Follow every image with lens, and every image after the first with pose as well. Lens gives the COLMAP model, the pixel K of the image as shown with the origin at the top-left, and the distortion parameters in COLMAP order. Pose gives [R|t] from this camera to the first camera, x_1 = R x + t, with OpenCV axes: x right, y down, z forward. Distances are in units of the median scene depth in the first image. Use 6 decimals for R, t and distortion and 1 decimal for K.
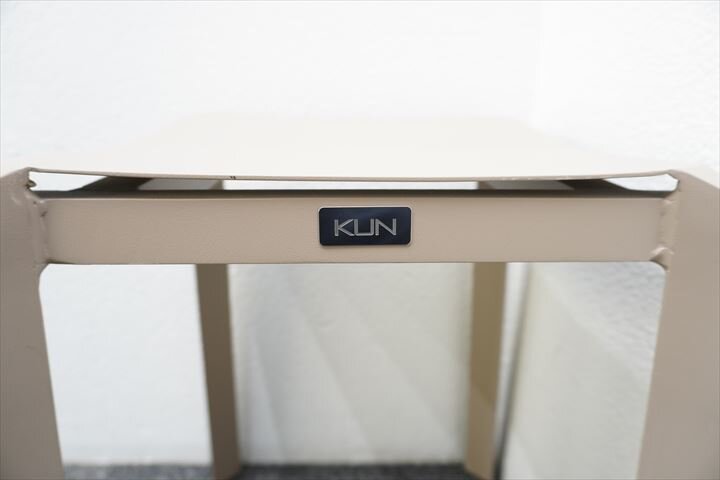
lens RADIAL K [[482.4, 0, 360.0], [0, 482.4, 240.0], [0, 0, 1]] dist [-0.164207, -0.000472]
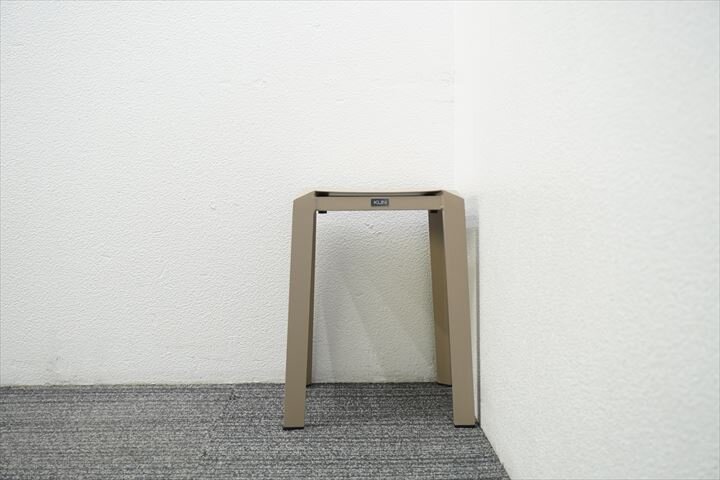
lens RADIAL K [[949.6, 0, 360.0], [0, 949.6, 240.0], [0, 0, 1]] dist [-0.001381, 0.005739]
pose [[0.999925, -0.003513, -0.011767, -0.029148], [0.000661, 0.972221, -0.234065, 0.937534], [0.012262, 0.234040, 0.972150, -2.991842]]
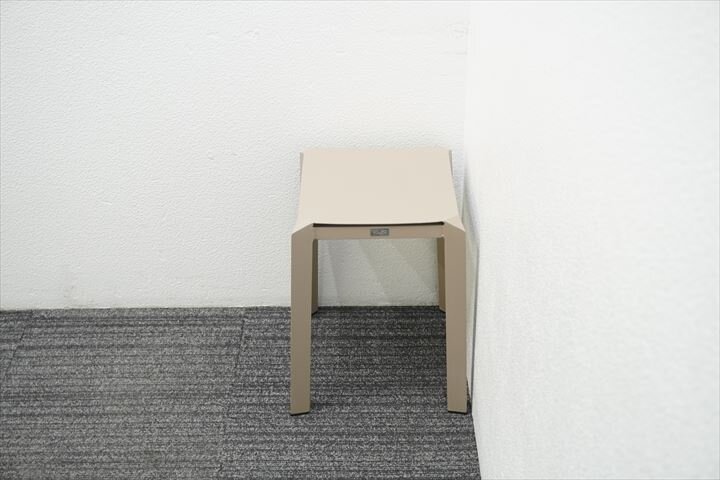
lens RADIAL K [[1021.3, 0, 360.0], [0, 1021.3, 240.0], [0, 0, 1]] dist [-0.010090, 0.000281]
pose [[0.999184, 0.010762, -0.038939, 0.075663], [0.000209, 0.962479, 0.271355, -0.977467], [0.040399, -0.271141, 0.961691, -3.184198]]
